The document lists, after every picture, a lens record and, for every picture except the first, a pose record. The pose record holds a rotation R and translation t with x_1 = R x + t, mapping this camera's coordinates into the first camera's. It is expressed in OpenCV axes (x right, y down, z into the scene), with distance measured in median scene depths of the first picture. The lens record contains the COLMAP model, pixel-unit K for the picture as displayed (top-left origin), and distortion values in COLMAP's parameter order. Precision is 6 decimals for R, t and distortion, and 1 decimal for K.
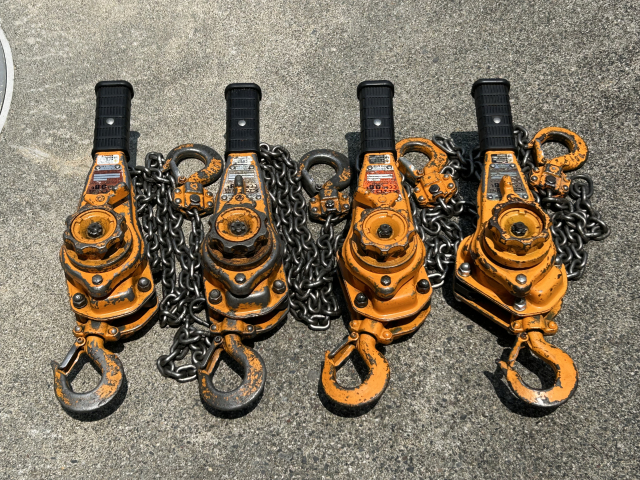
lens RADIAL K [[996.9, 0, 318.5], [0, 996.9, 240.2], [0, 0, 1]] dist [0.123911, 0.000000]
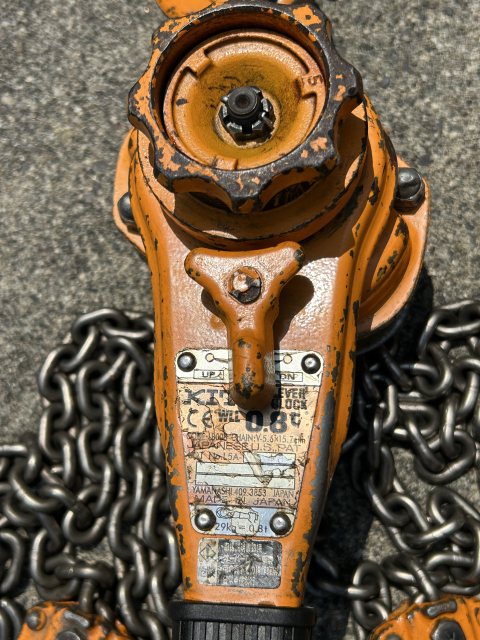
lens RADIAL K [[783.2, 0, 242.2], [0, 783.2, 314.1], [0, 0, 1]] dist [0.022991, 0.000000]
pose [[-0.990789, -0.013244, 0.134768, 0.162711], [0.112866, -0.630682, 0.767790, -0.195402], [0.074828, 0.775928, 0.626367, 0.852360]]
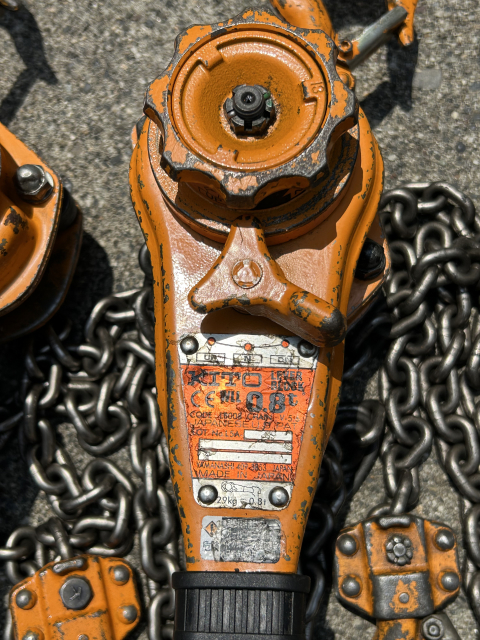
lens RADIAL K [[783.2, 0, 236.1], [0, 783.2, 319.4], [0, 0, 1]] dist [0.022991, 0.000000]
pose [[-0.994914, -0.016854, 0.099312, 0.043696], [0.087750, -0.629153, 0.772313, -0.209255], [0.049466, 0.777099, 0.627432, 0.849248]]
